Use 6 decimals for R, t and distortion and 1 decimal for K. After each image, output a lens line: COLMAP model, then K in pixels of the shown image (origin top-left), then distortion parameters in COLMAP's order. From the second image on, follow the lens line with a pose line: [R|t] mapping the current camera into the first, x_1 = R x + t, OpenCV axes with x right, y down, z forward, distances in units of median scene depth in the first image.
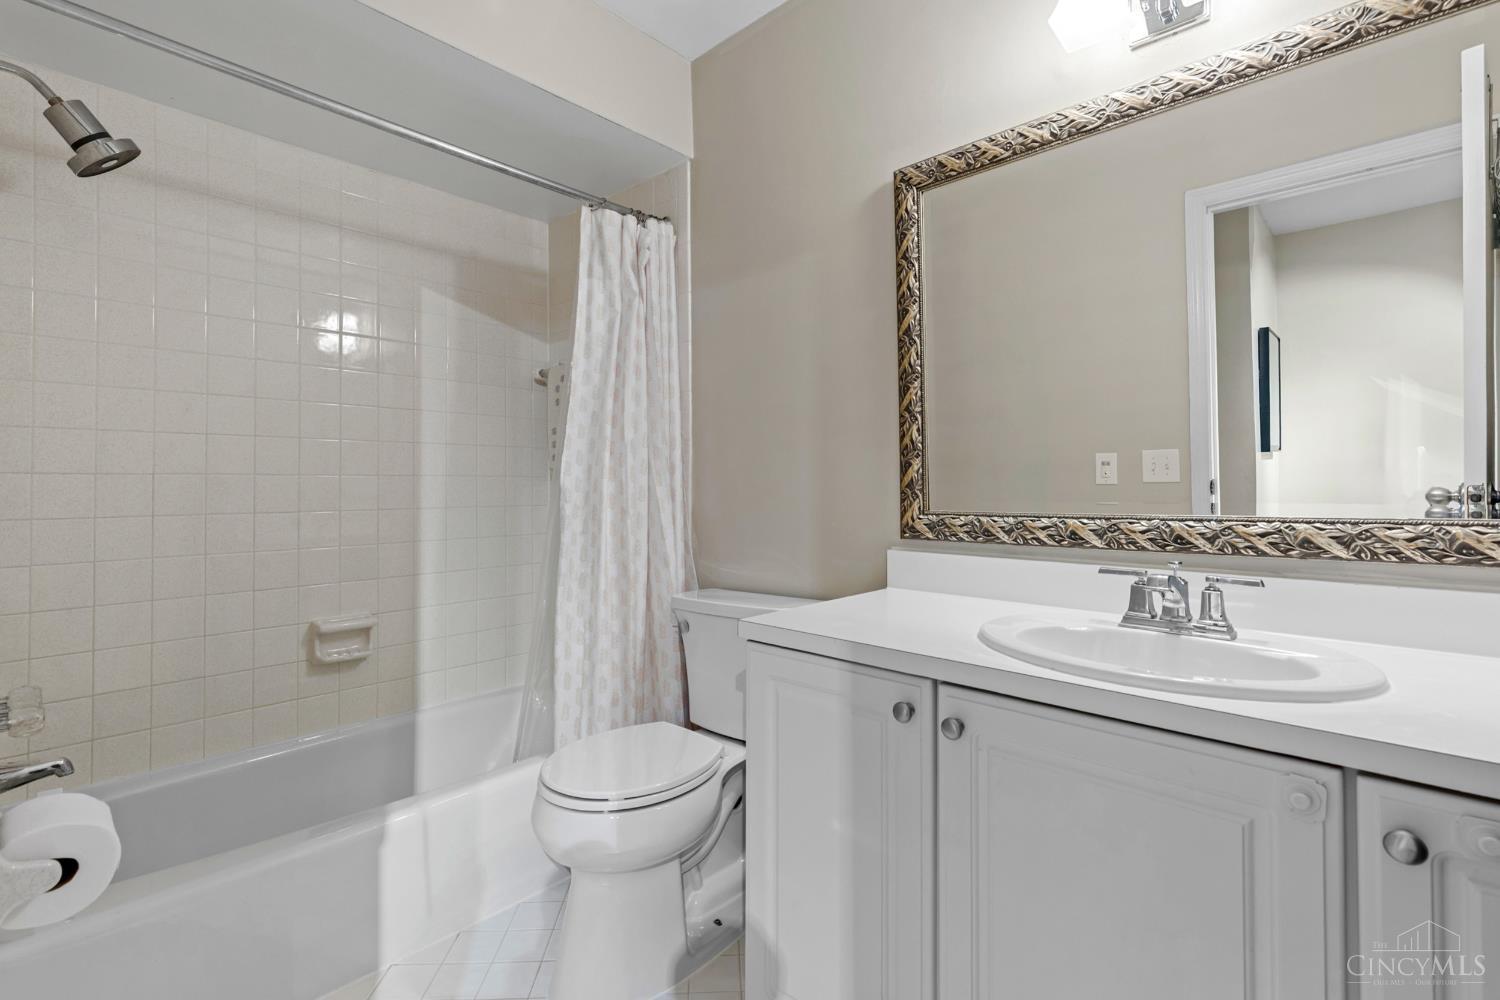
lens RADIAL K [[672.3, 0, 742.3], [0, 672.3, 486.3], [0, 0, 1]] dist [0.005800, -0.000064]
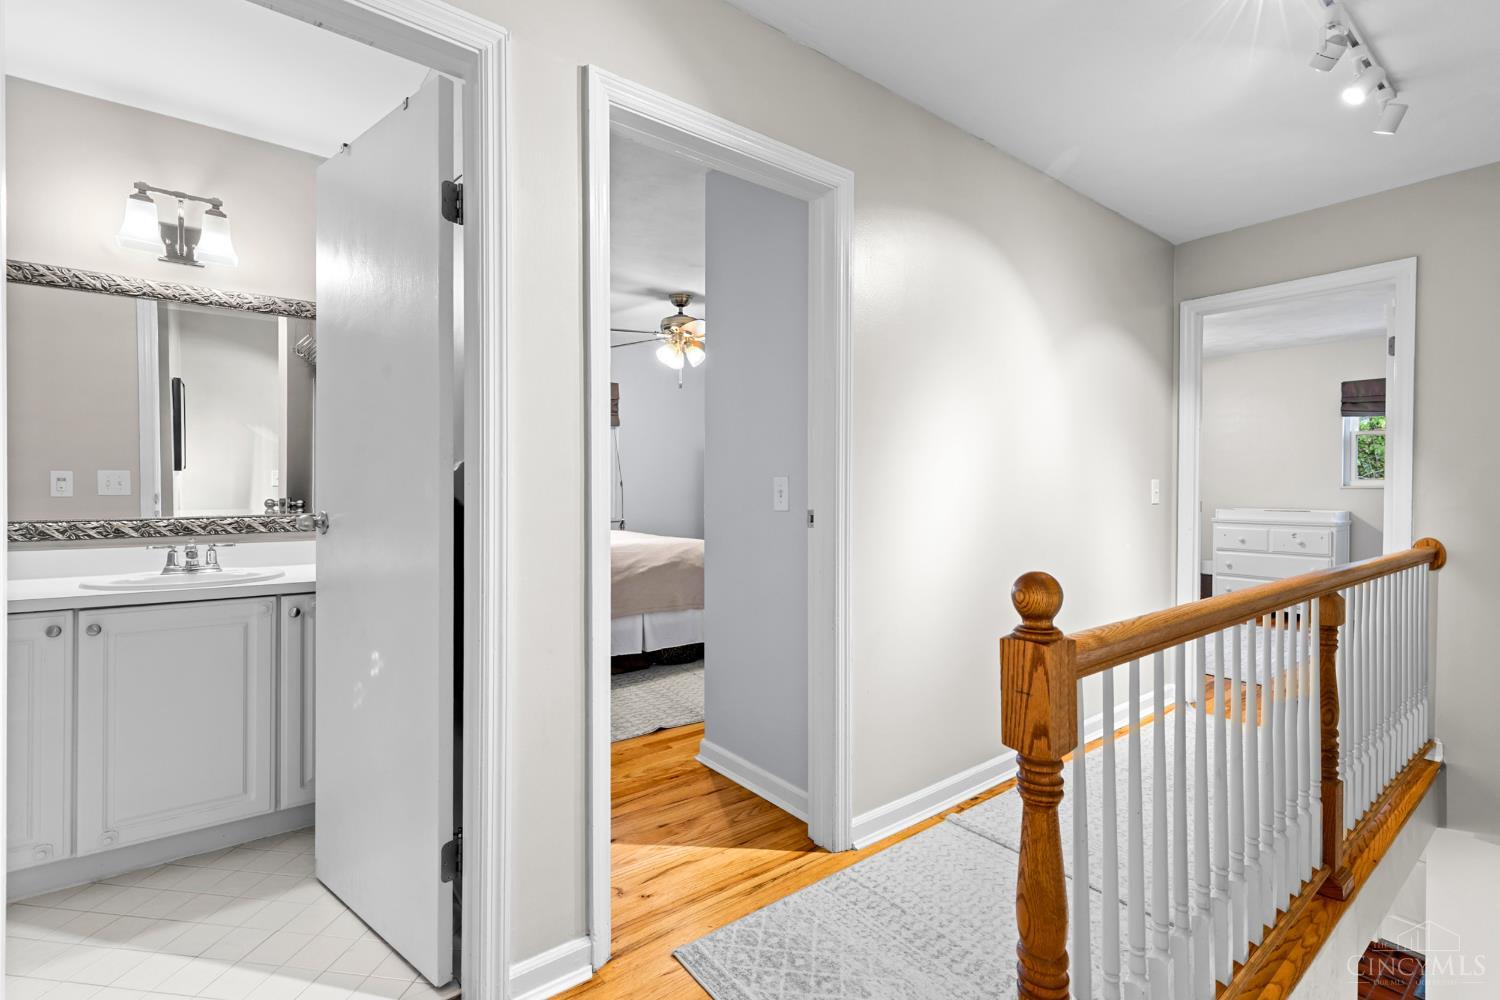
lens RADIAL K [[672.3, 0, 742.3], [0, 672.3, 486.3], [0, 0, 1]] dist [0.005800, -0.000064]
pose [[0.159373, 0.009139, 0.987176, -0.984191], [-0.002996, 0.999957, -0.008774, -0.030661], [-0.987214, -0.001560, 0.159394, -0.859532]]
